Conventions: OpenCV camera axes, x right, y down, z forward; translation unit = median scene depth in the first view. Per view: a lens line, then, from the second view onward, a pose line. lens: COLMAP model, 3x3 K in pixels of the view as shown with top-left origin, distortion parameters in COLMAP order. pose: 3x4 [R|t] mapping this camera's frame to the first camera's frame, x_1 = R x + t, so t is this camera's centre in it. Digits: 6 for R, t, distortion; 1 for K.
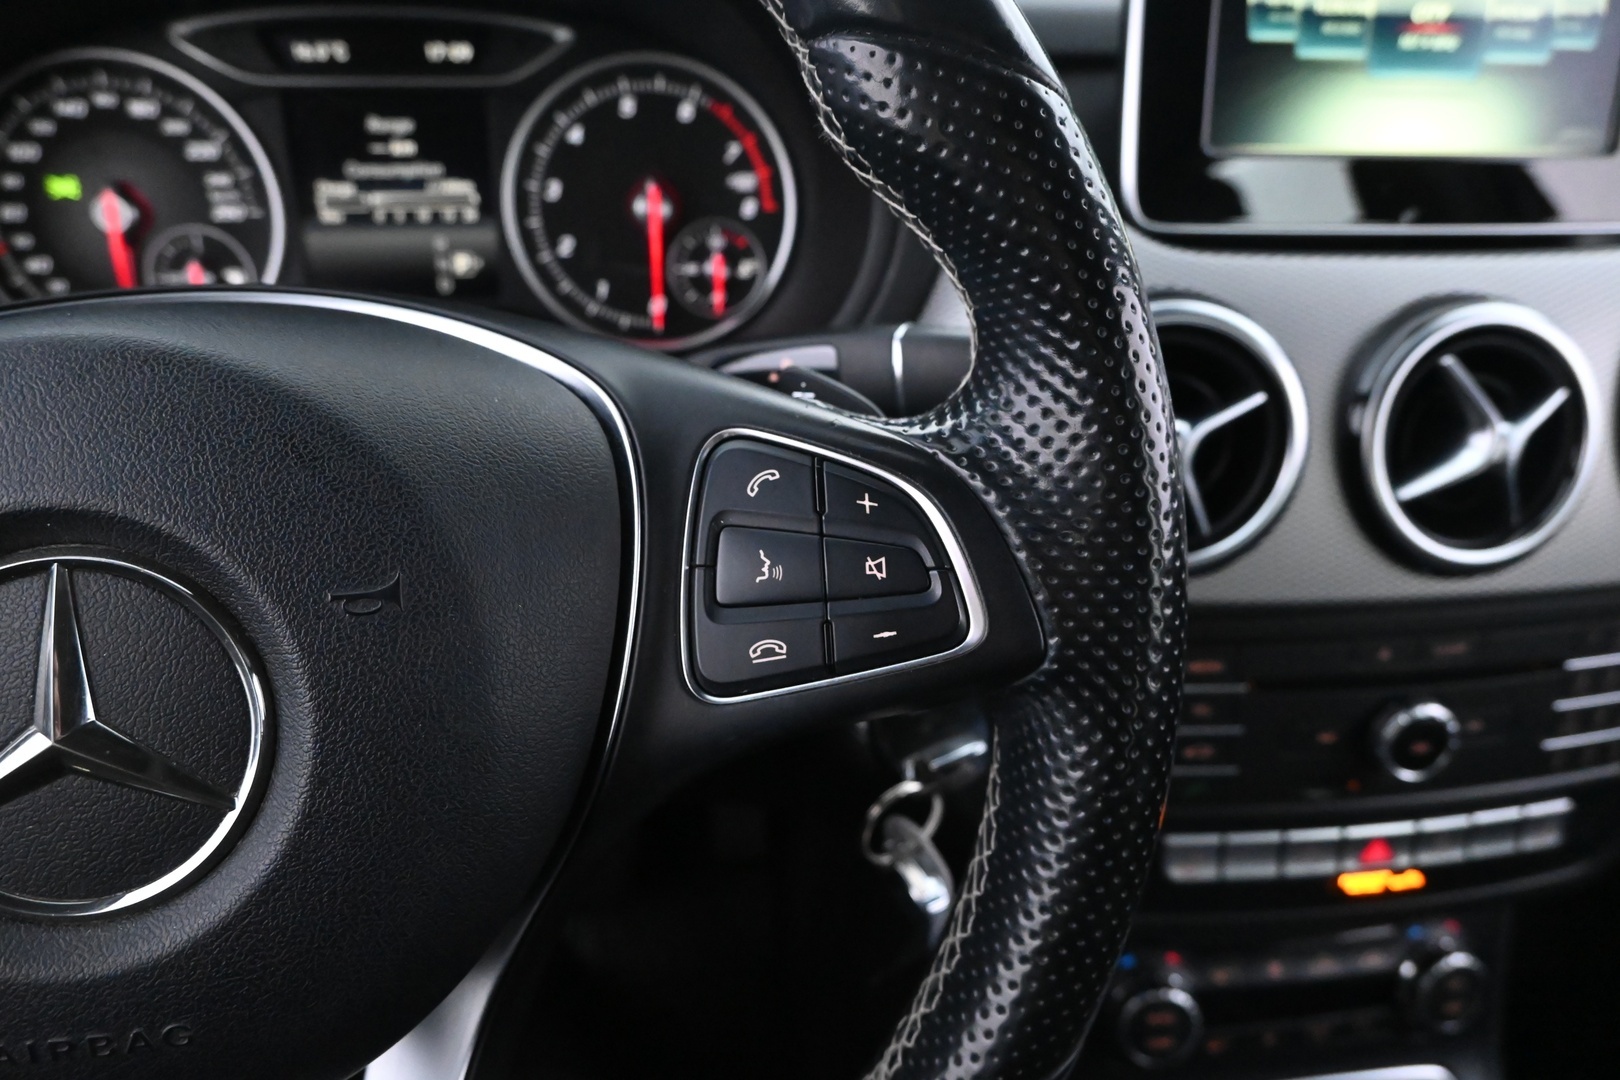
lens RADIAL K [[1103.6, 0, 810.0], [0, 1103.6, 540.0], [0, 0, 1]] dist [-0.012973, 0.000357]
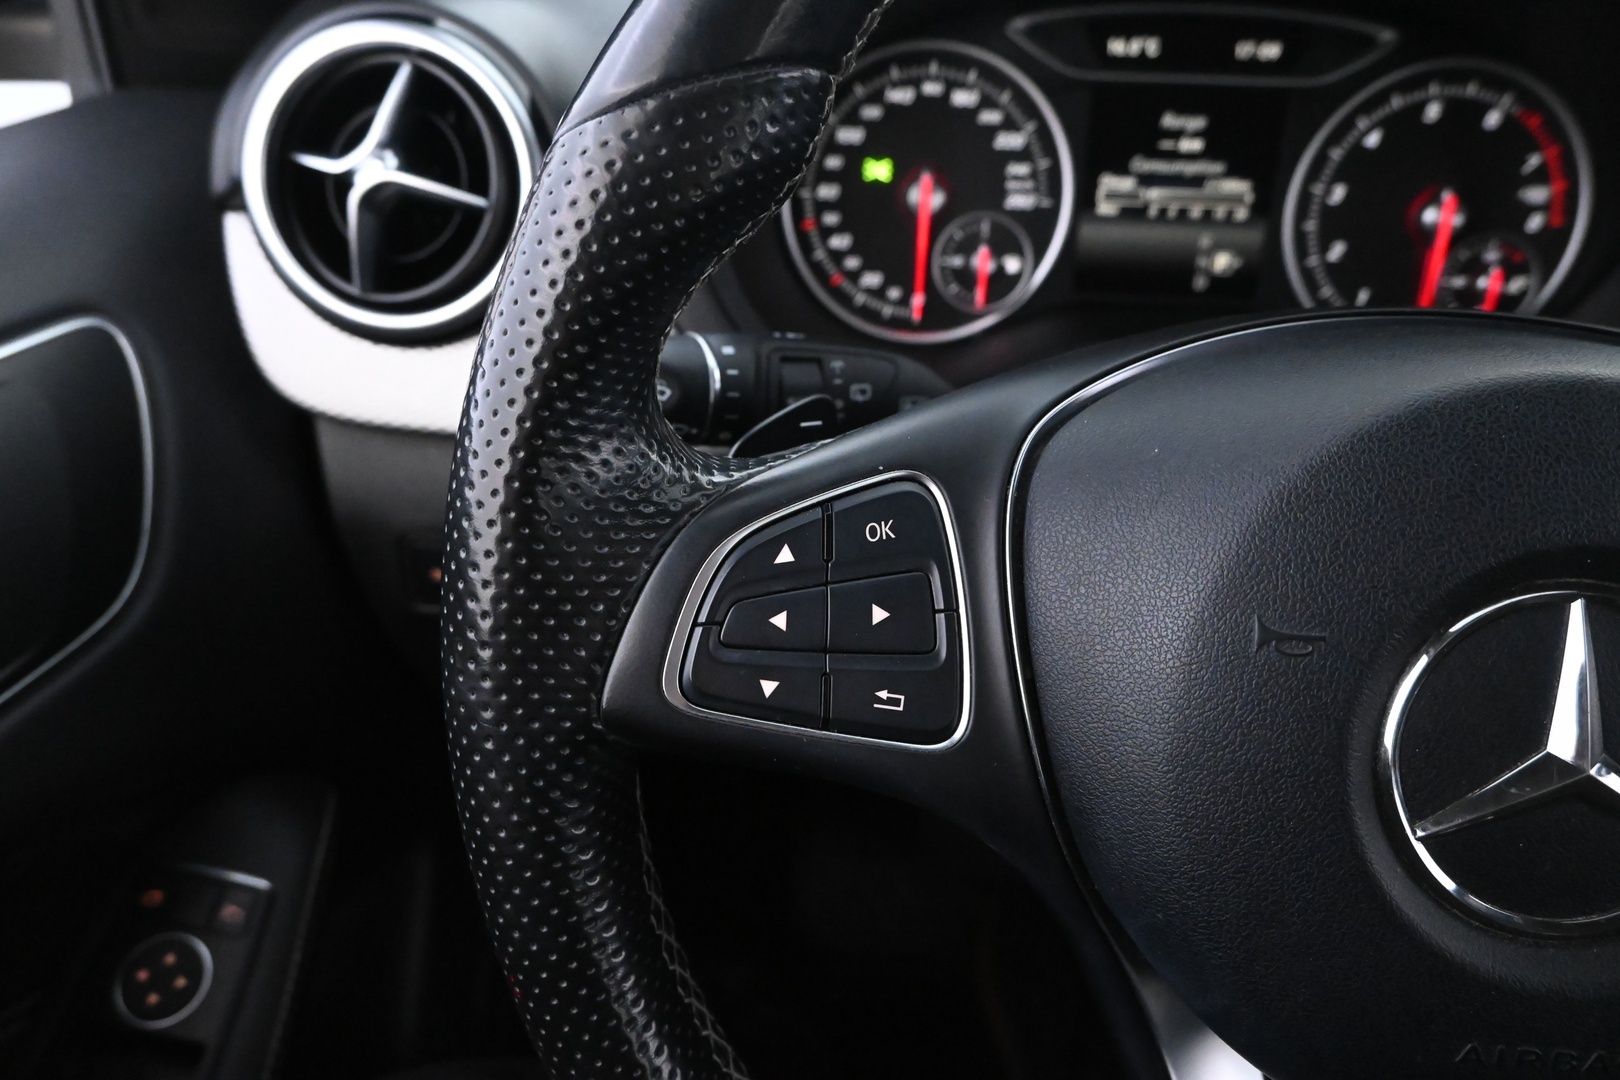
lens RADIAL K [[1102.0, 0, 817.5], [0, 1102.0, 538.3], [0, 0, 1]] dist [-0.004921, -0.003250]
pose [[0.977348, 0.104202, -0.184207, -0.494581], [-0.100262, 0.994490, 0.030601, 0.005376], [0.186381, -0.011439, 0.982411, -0.059364]]
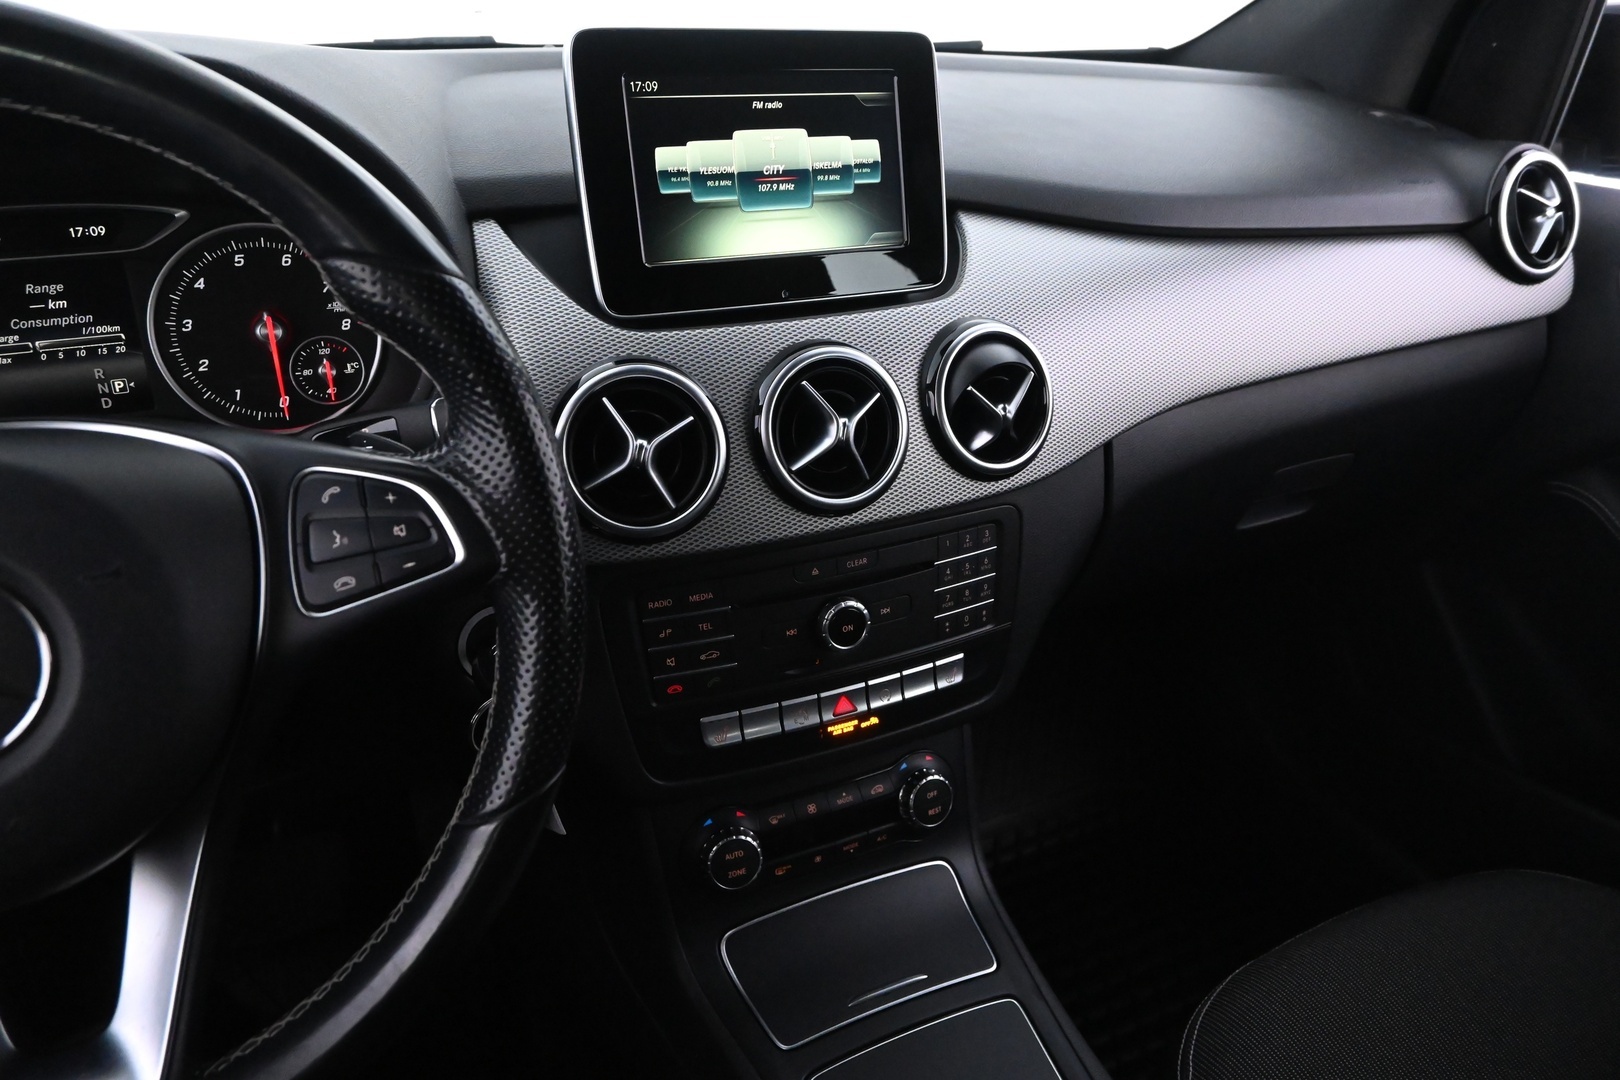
lens RADIAL K [[1102.0, 0, 817.5], [0, 1102.0, 538.3], [0, 0, 1]] dist [-0.004921, -0.003250]
pose [[0.956884, -0.139423, 0.254823, 0.129118], [0.152051, 0.987903, -0.030448, 0.100482], [-0.247496, 0.067882, 0.966508, -0.487343]]
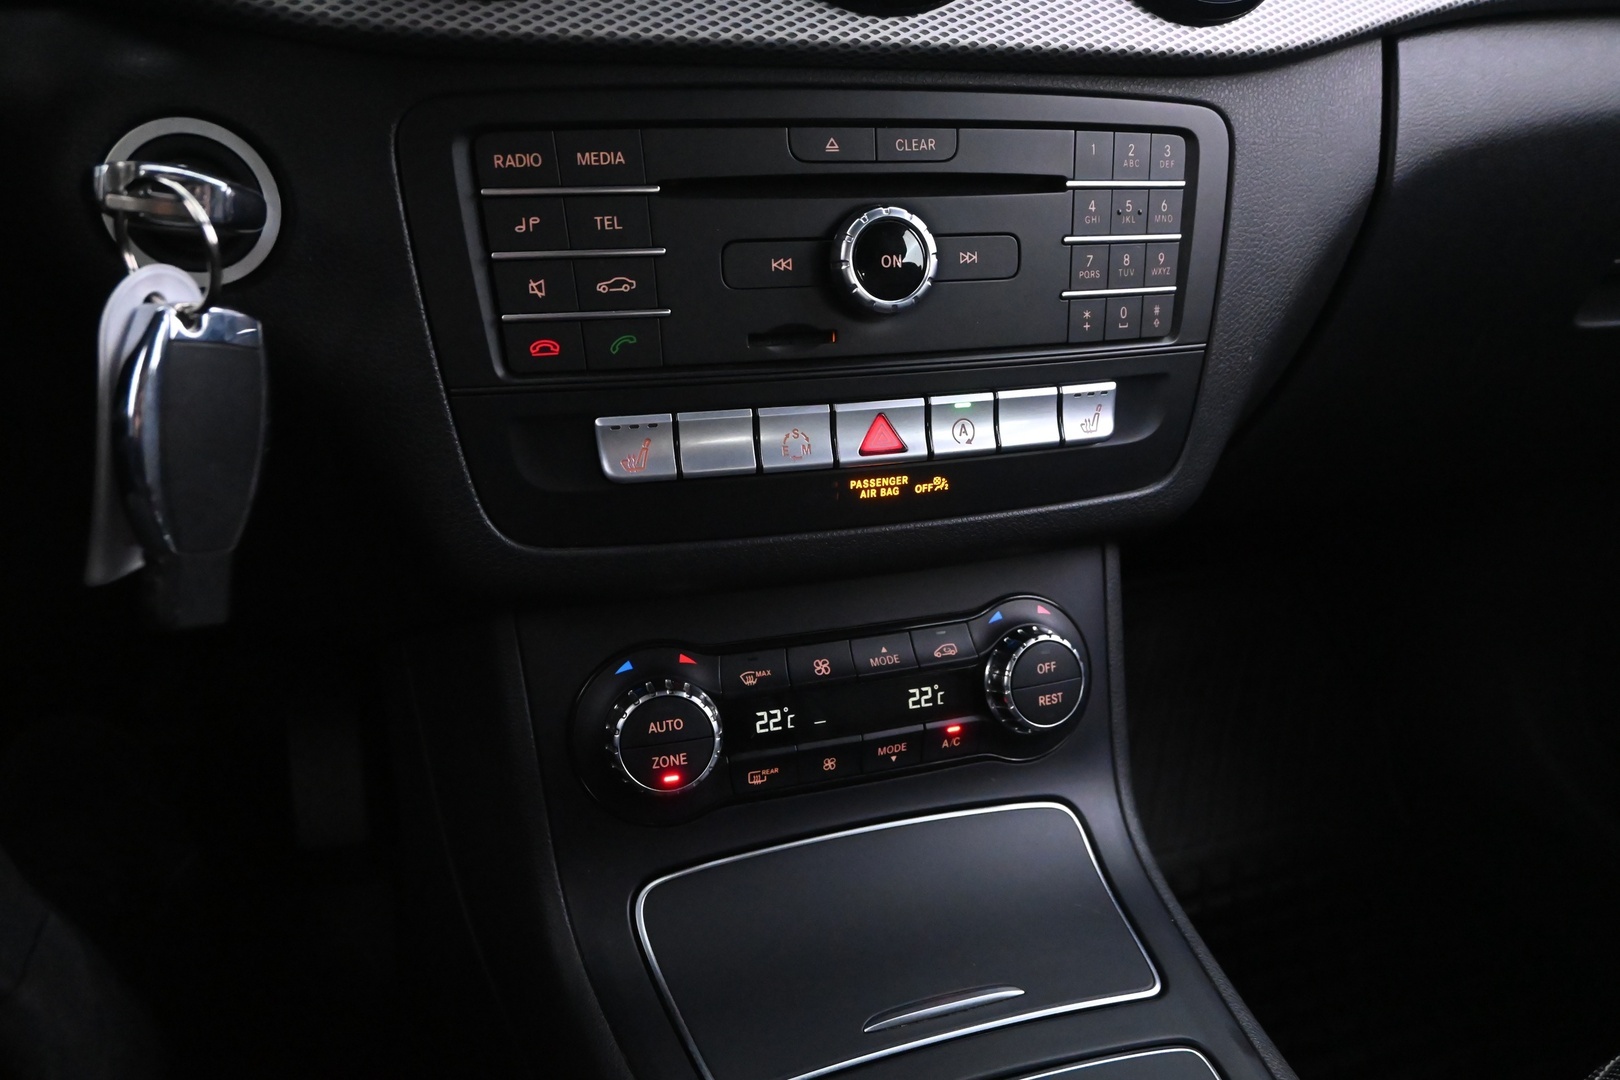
lens RADIAL K [[1180.8, 0, 815.5], [0, 1180.8, 531.4], [0, 0, 1]] dist [-0.001505, -0.001555]
pose [[0.982988, -0.074546, 0.167860, 0.329339], [0.096323, 0.987398, -0.125570, 0.466147], [-0.156384, 0.139602, 0.977781, 0.189903]]
